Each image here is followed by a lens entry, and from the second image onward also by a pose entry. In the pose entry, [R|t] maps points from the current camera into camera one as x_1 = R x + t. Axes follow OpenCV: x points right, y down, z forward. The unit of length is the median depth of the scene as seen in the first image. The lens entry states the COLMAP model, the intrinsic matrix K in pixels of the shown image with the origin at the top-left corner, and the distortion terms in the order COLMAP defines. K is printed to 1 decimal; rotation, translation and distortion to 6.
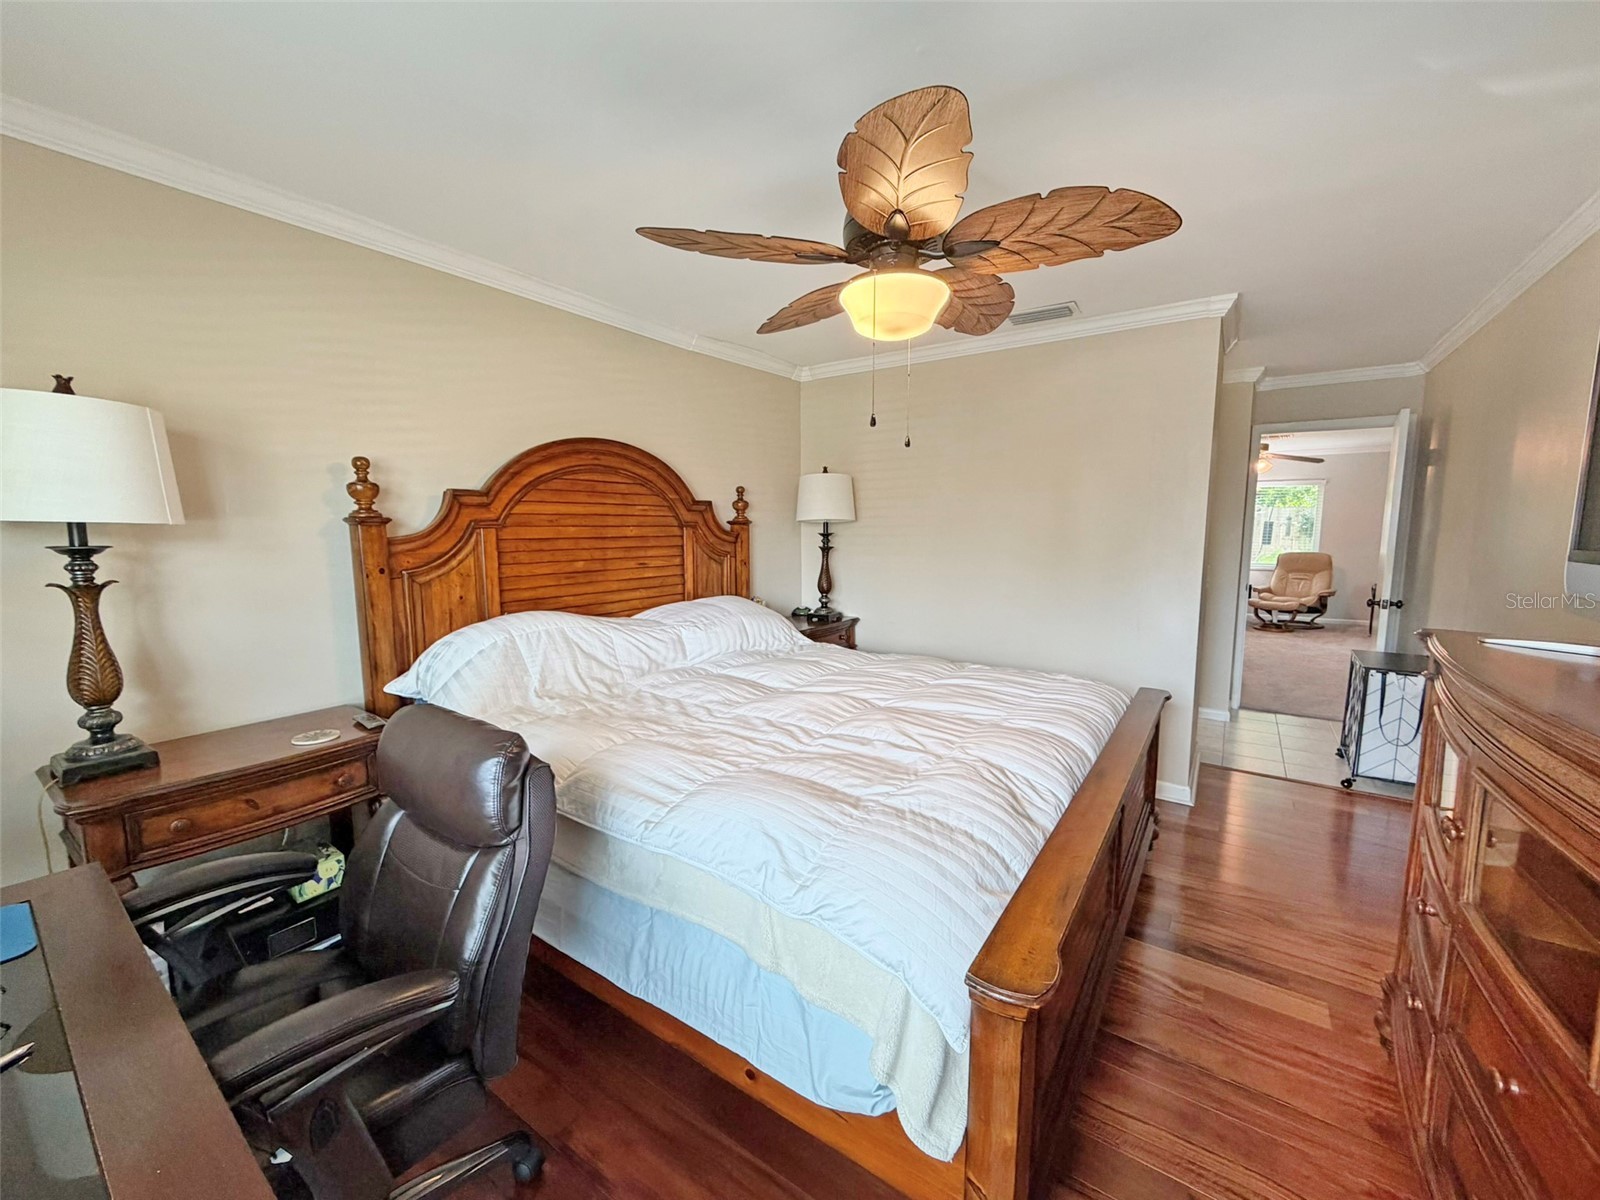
lens RADIAL K [[646.4, 0, 796.4], [0, 646.4, 593.3], [0, 0, 1]] dist [0.001112, -0.000054]
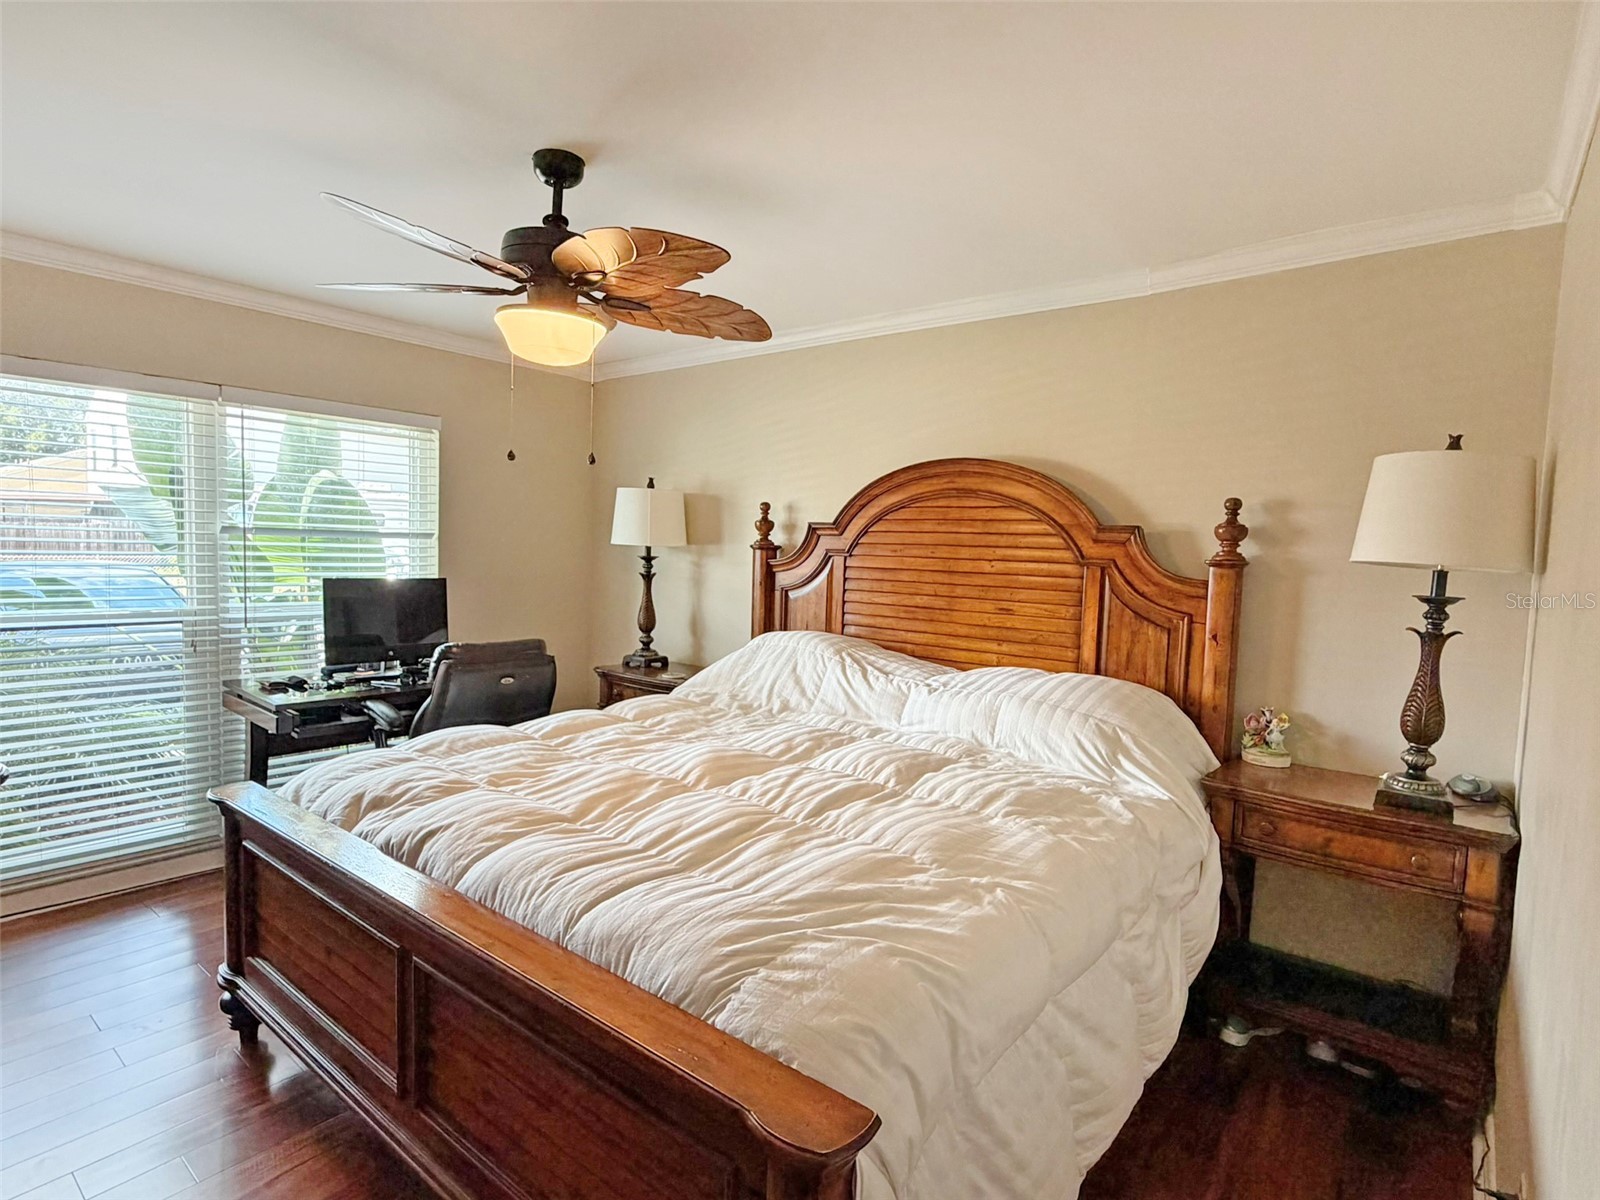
lens RADIAL K [[832.7, 0, 797.8], [0, 832.7, 609.8], [0, 0, 1]] dist [0.004636, 0.001182]
pose [[-0.054421, 0.073659, -0.995798, 0.825937], [-0.137969, 0.987155, 0.080560, -0.097605], [0.988940, 0.141773, -0.043559, 0.857498]]
